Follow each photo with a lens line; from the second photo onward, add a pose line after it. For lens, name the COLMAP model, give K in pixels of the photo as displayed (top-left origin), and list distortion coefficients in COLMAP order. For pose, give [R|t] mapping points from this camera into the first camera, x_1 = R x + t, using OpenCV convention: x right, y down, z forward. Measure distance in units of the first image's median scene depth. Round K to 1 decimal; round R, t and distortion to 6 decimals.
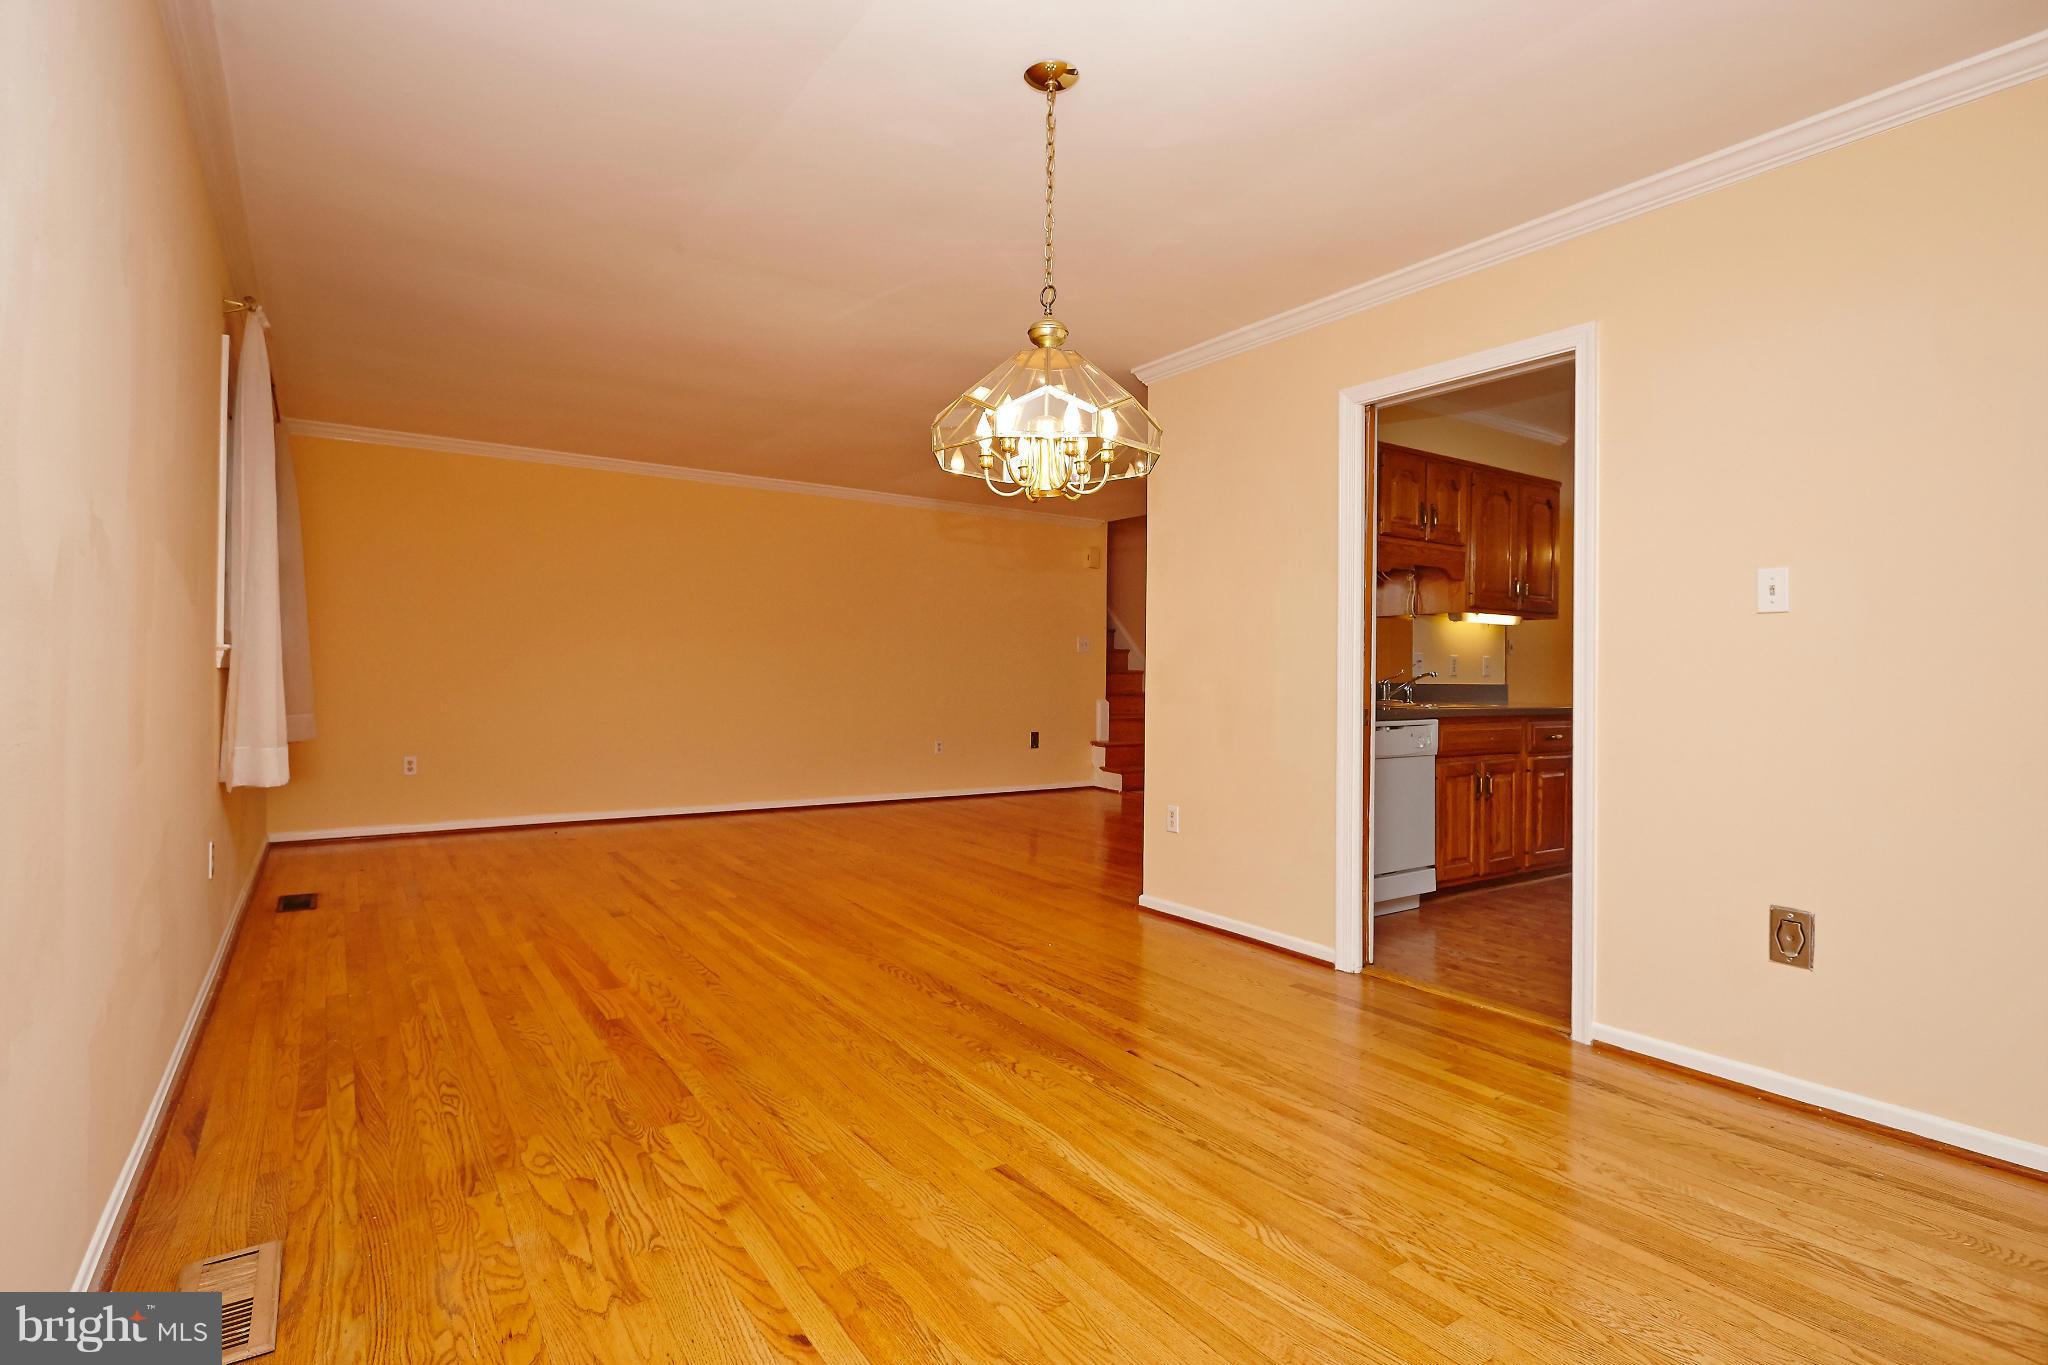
lens RADIAL K [[1002.1, 0, 1015.2], [0, 1002.1, 687.3], [0, 0, 1]] dist [0.001333, -0.000292]
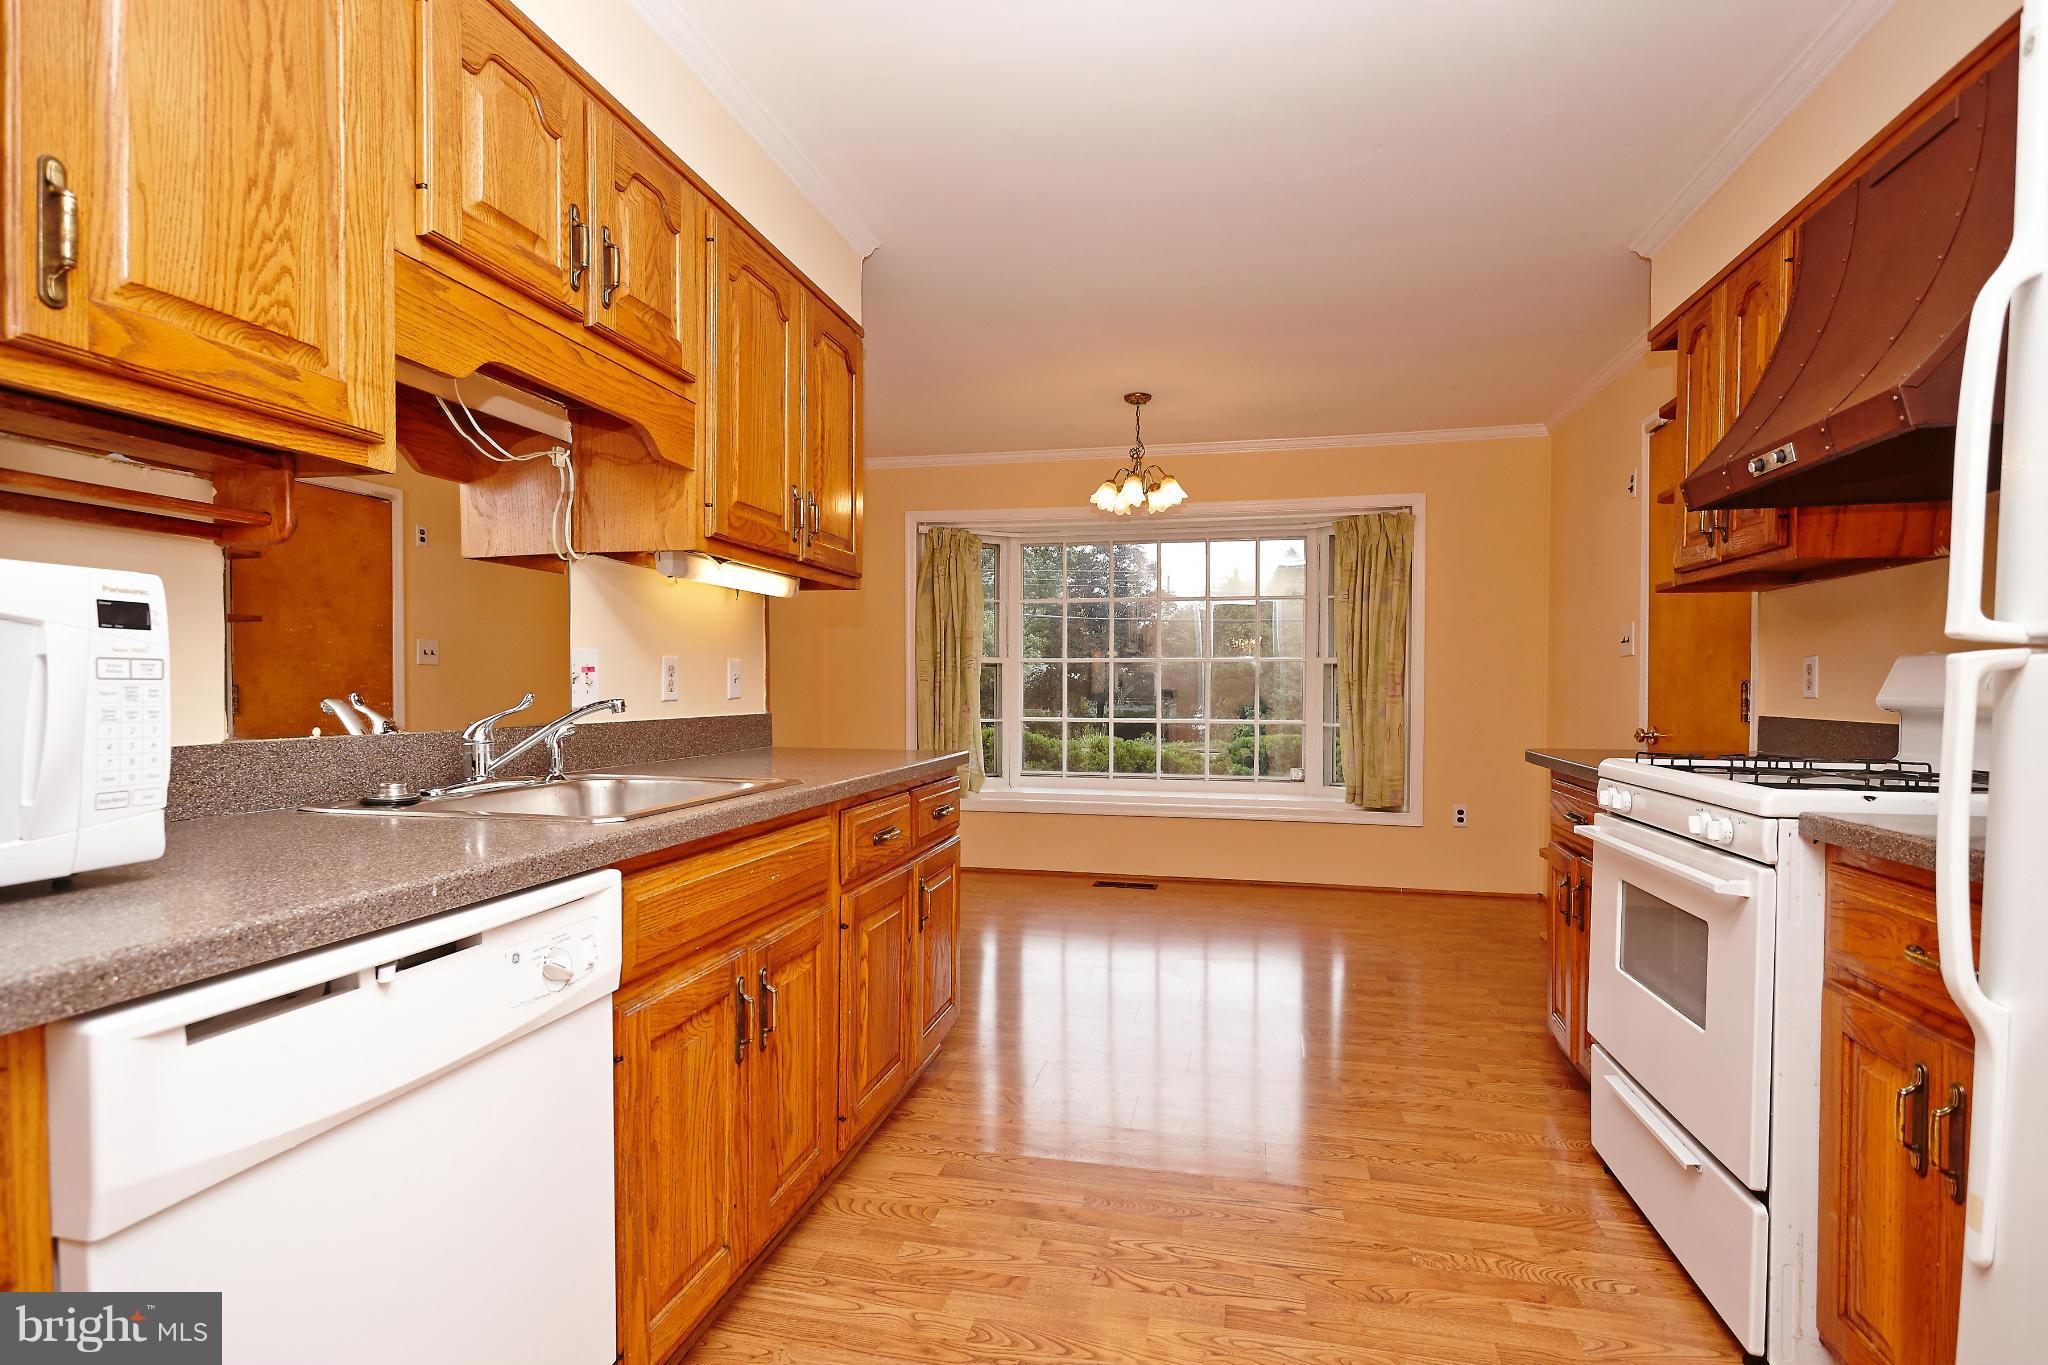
lens RADIAL K [[1002.1, 0, 1015.2], [0, 1002.1, 687.3], [0, 0, 1]] dist [0.001333, -0.000292]
pose [[0.736027, -0.008694, 0.676897, 0.280288], [0.014608, 0.999889, -0.003041, -0.016367], [-0.676795, 0.012126, 0.736072, 0.639936]]
